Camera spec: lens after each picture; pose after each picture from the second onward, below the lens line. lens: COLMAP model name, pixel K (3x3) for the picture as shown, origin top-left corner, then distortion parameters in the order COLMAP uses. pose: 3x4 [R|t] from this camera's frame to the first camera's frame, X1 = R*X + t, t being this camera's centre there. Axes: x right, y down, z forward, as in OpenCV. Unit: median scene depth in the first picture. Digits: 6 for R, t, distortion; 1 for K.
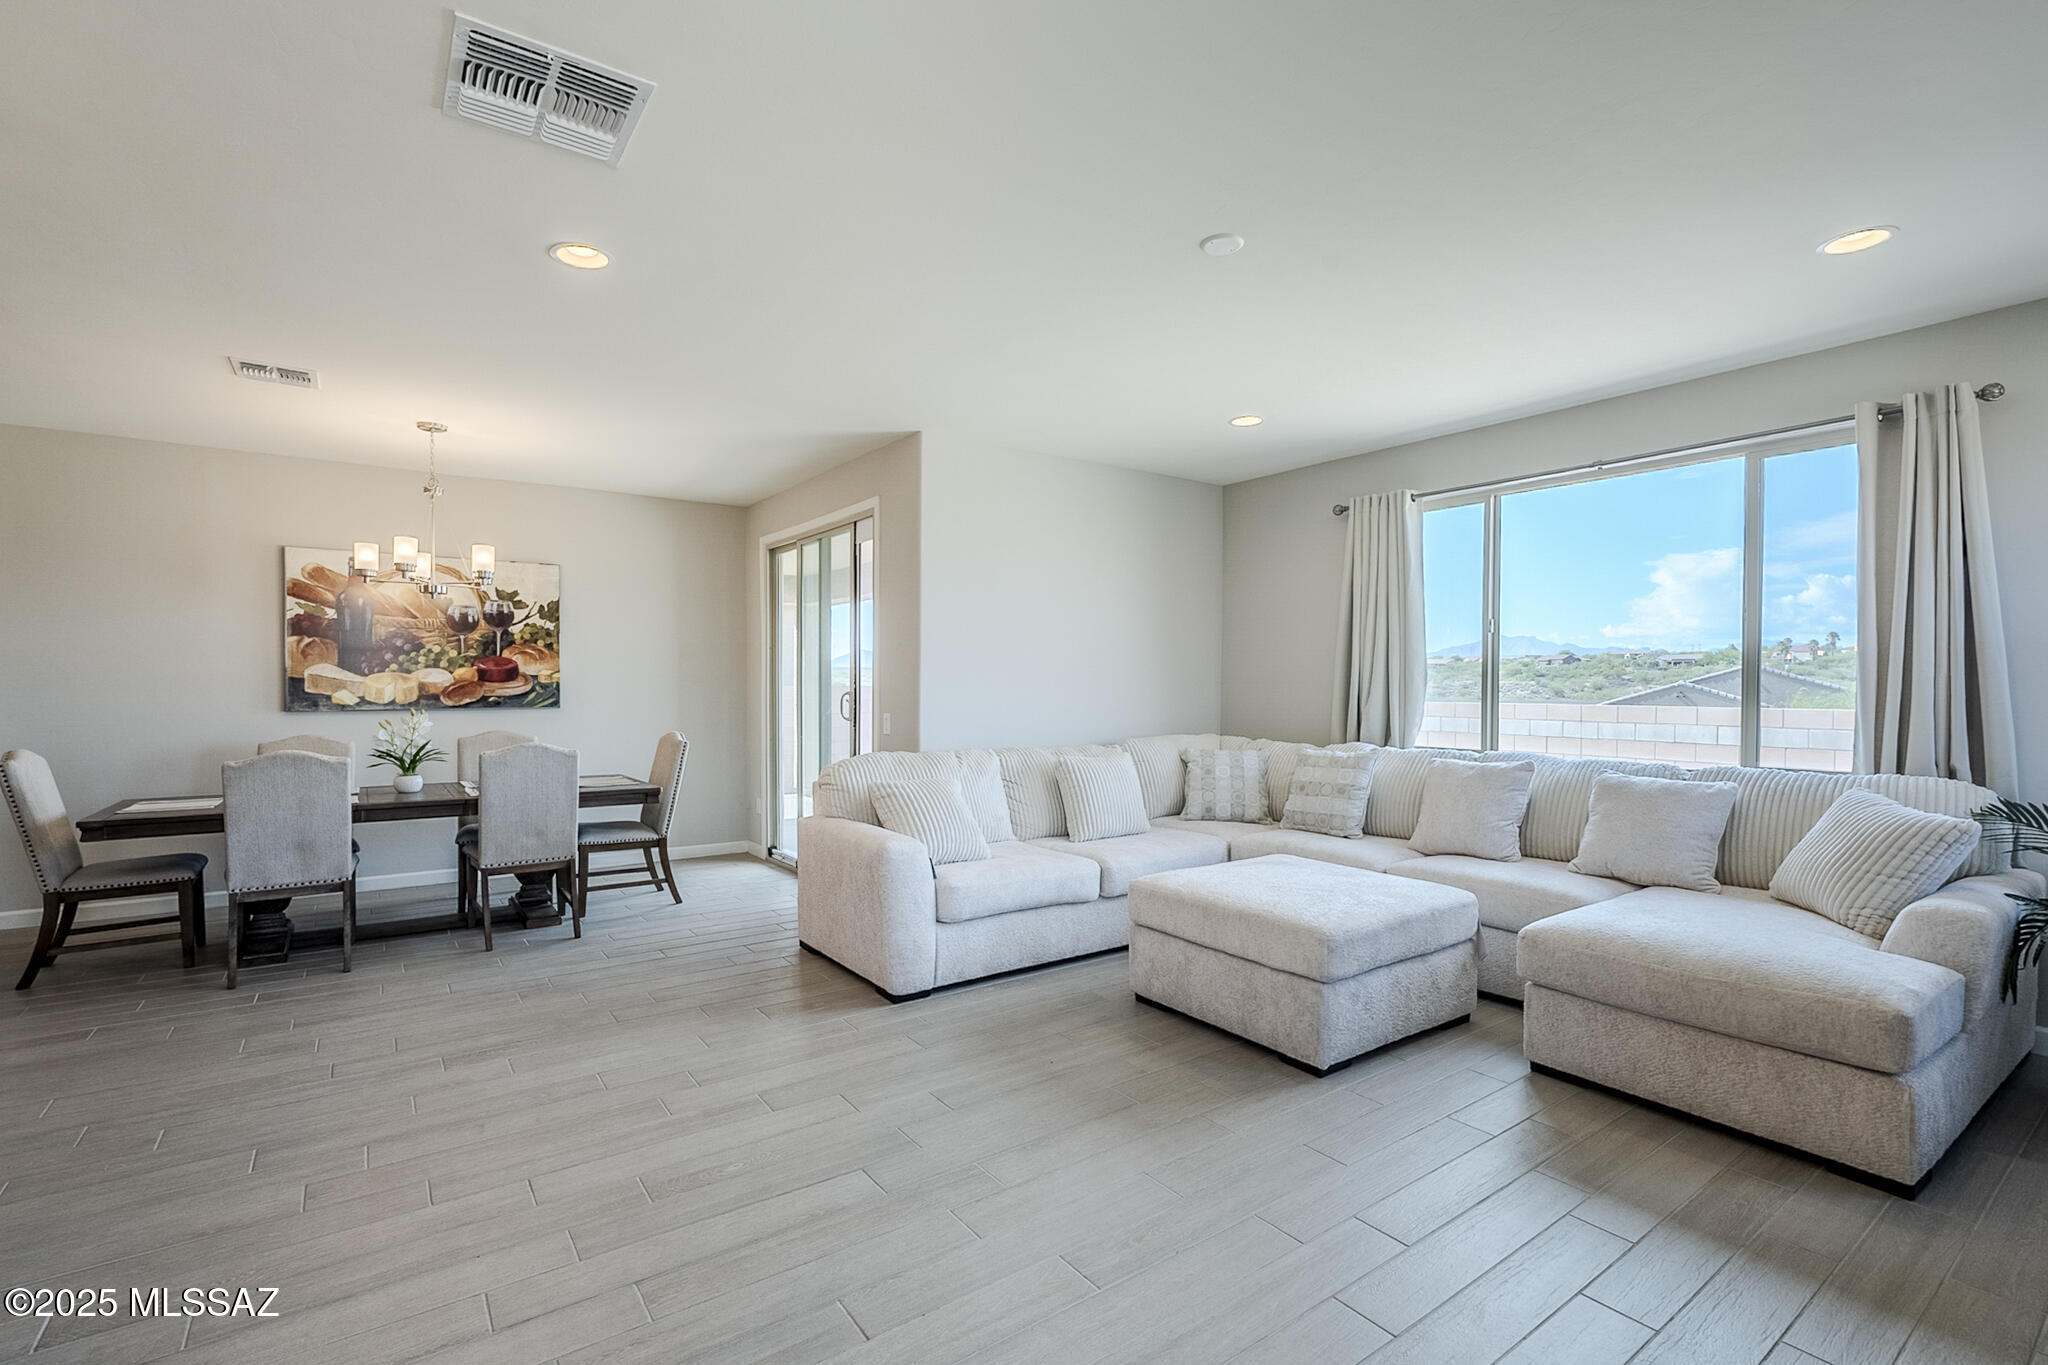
lens RADIAL K [[919.2, 0, 1020.4], [0, 919.2, 701.3], [0, 0, 1]] dist [-0.001165, -0.000469]
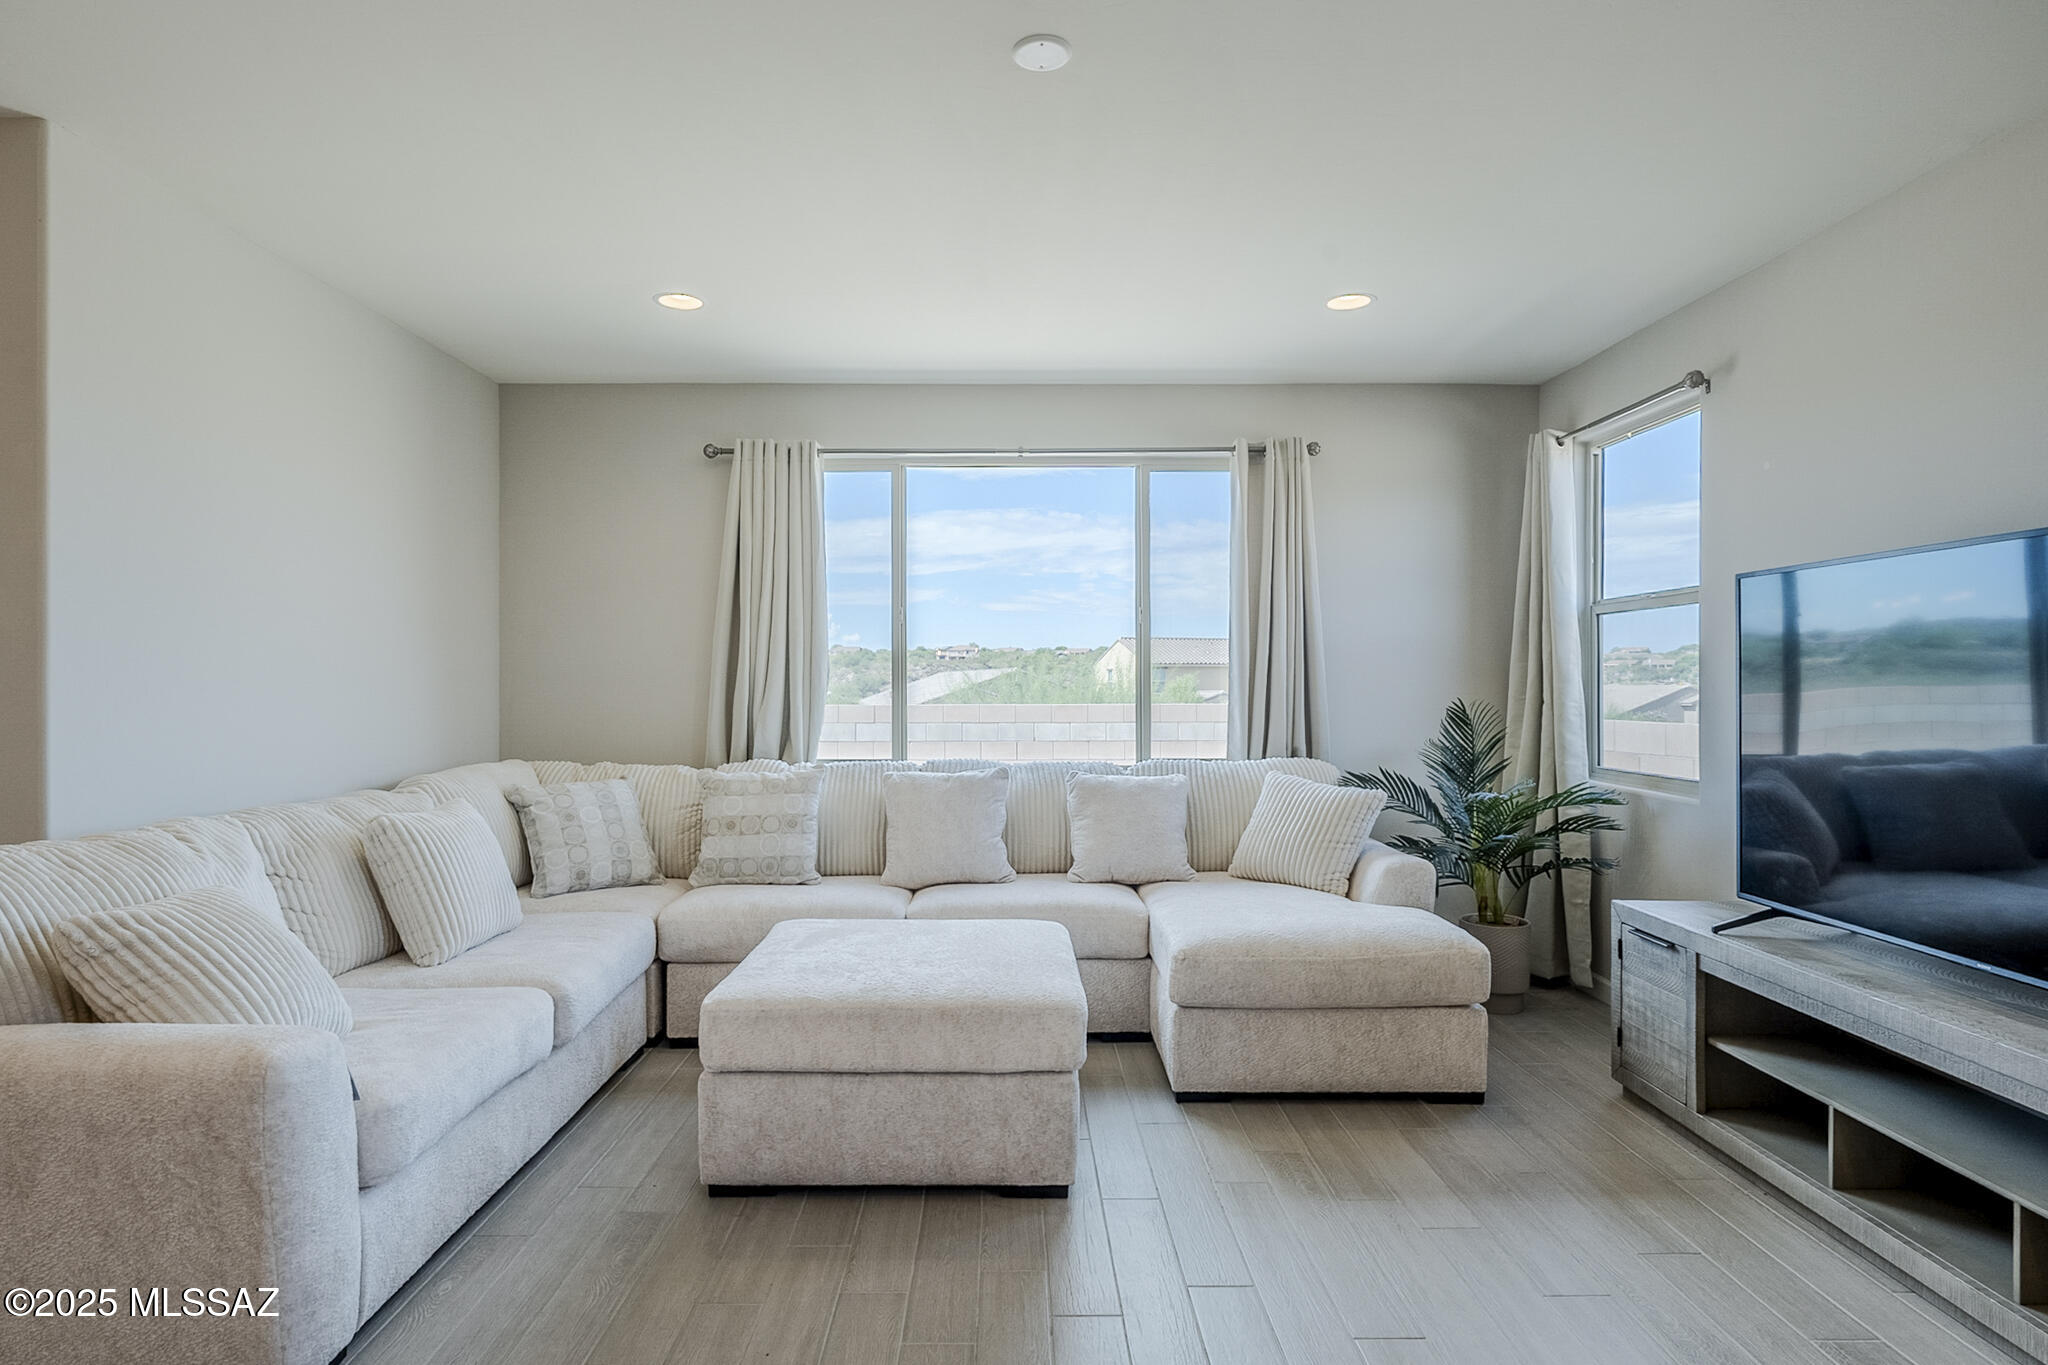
lens RADIAL K [[1108.7, 0, 1016.4], [0, 1108.7, 687.0], [0, 0, 1]] dist [0.000299, -0.000232]
pose [[0.578481, -0.006408, 0.815671, -0.277892], [0.018512, 0.999815, -0.005274, -0.006564], [-0.815486, 0.018150, 0.578492, 0.306914]]
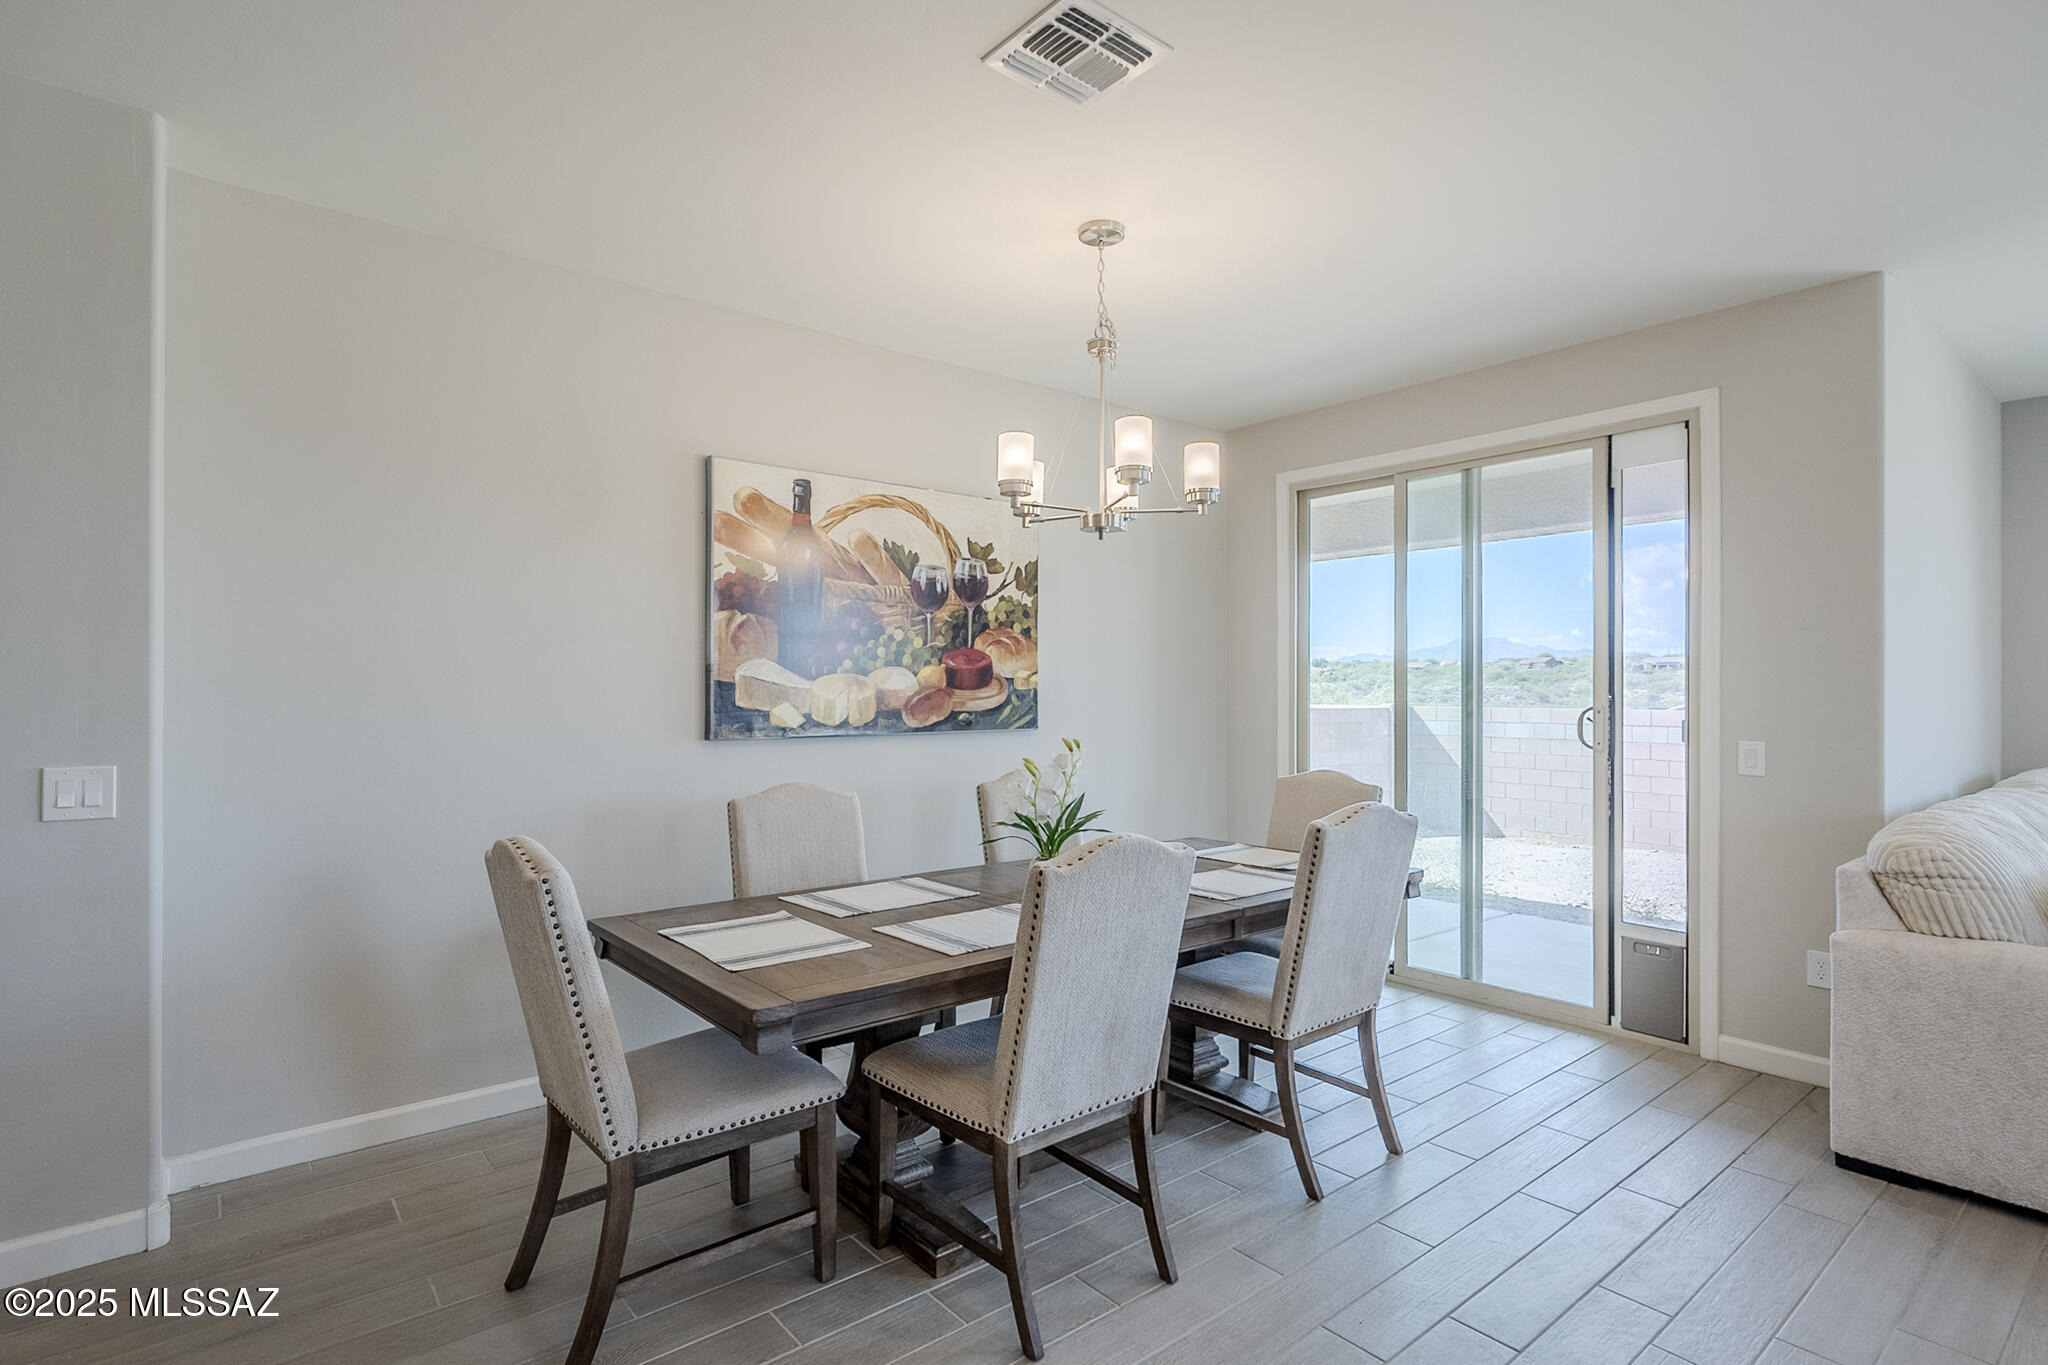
lens RADIAL K [[1011.9, 0, 1033.5], [0, 1011.9, 688.9], [0, 0, 1]] dist [-0.001884, -0.000225]
pose [[0.997297, -0.001098, 0.073466, -0.710958], [0.002493, 0.999818, -0.018893, -0.009777], [-0.073431, 0.019026, 0.997119, 0.384573]]
